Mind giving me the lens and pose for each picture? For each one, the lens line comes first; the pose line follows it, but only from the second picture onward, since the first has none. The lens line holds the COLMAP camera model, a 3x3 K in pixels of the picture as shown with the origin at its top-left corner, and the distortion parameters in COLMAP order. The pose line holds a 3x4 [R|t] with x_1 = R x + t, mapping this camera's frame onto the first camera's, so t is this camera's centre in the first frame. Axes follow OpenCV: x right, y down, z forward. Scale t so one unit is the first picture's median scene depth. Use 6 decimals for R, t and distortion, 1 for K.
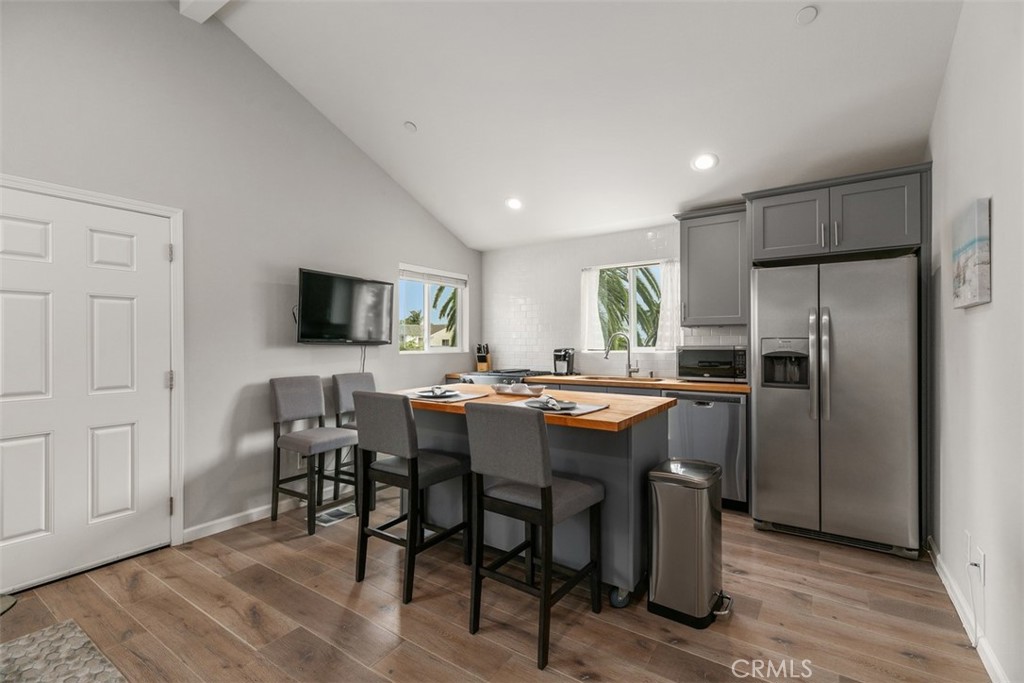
lens RADIAL K [[454.5, 0, 512.0], [0, 454.5, 341.5], [0, 0, 1]] dist [0.000446, 0.000063]
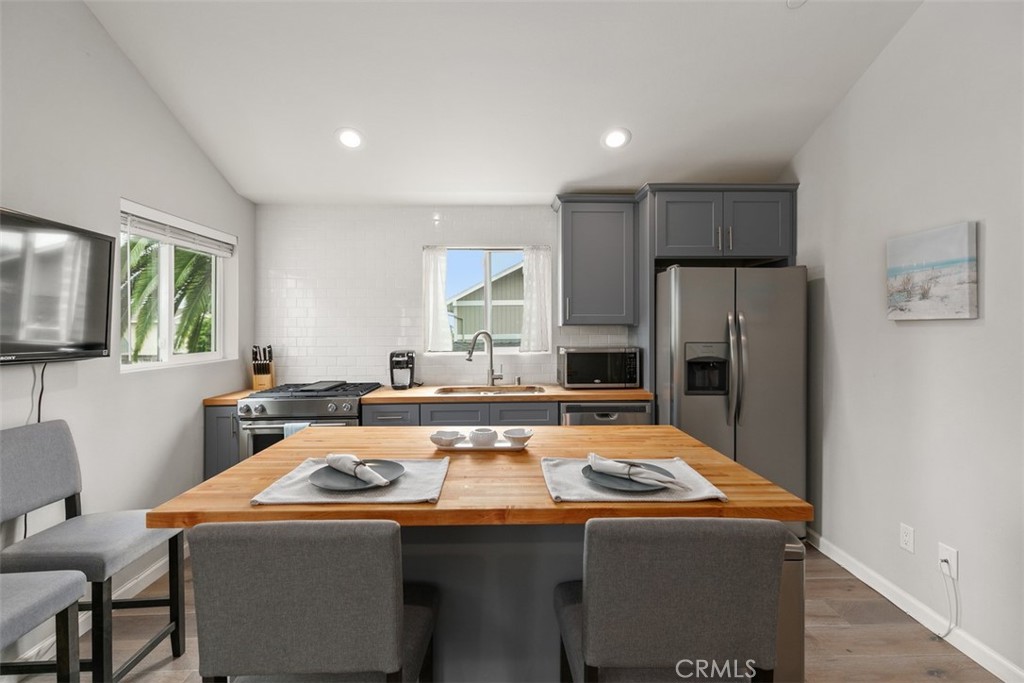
lens RADIAL K [[466.4, 0, 513.2], [0, 466.4, 328.6], [0, 0, 1]] dist [0.015009, 0.000147]
pose [[0.808654, -0.000785, 0.588283, -0.258429], [-0.001723, 0.999992, 0.003703, -0.034075], [-0.588281, -0.004008, 0.808646, 0.384669]]
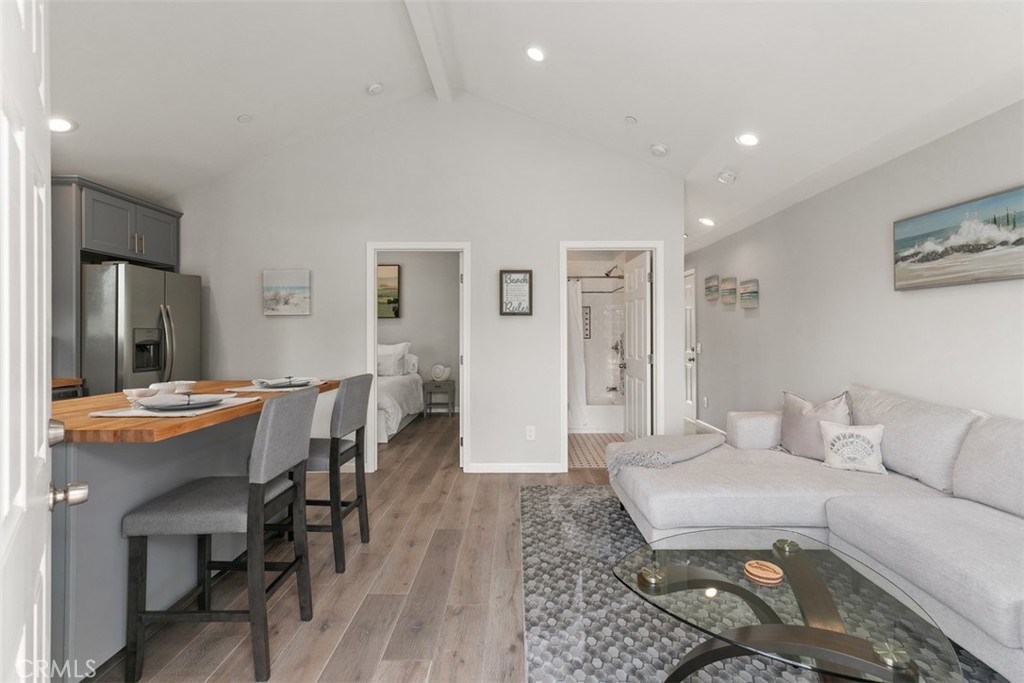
lens RADIAL K [[466.4, 0, 513.2], [0, 466.4, 328.6], [0, 0, 1]] dist [0.015009, 0.000147]
pose [[-0.554284, 0.011865, 0.832243, -0.798389], [0.002491, 0.999918, -0.012596, 0.008524], [-0.832324, -0.004908, -0.554268, 0.763672]]
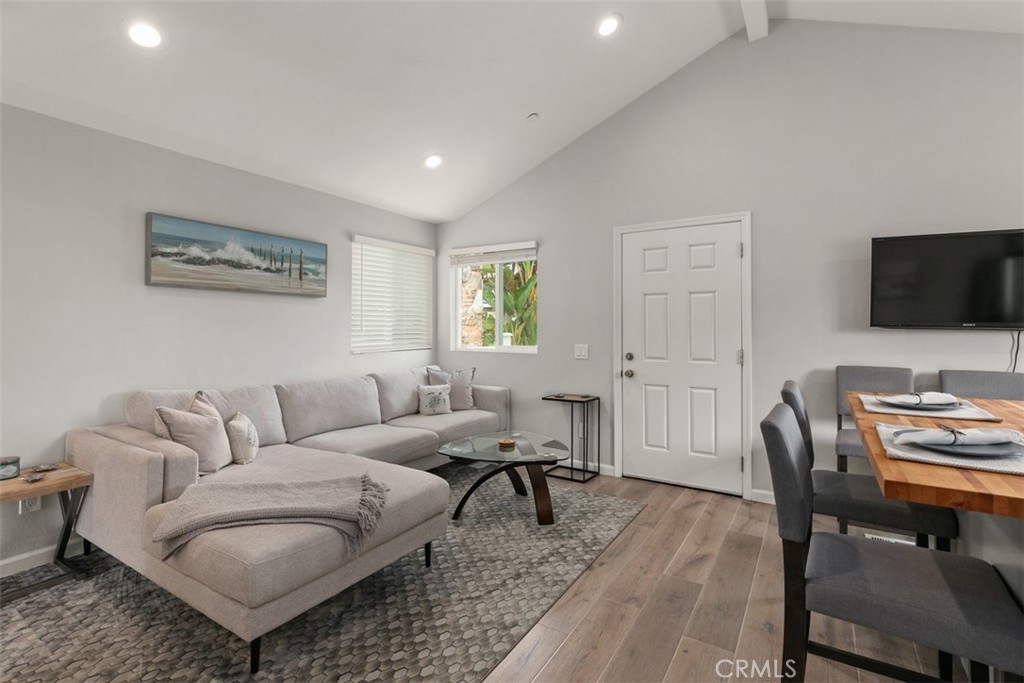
lens RADIAL K [[481.5, 0, 507.3], [0, 481.5, 328.7], [0, 0, 1]] dist [0.000639, 0.000026]
pose [[0.027552, 0.005453, -0.999605, 0.403499], [0.000422, 0.999985, 0.005466, 0.001790], [0.999620, -0.000572, 0.027549, 0.294179]]
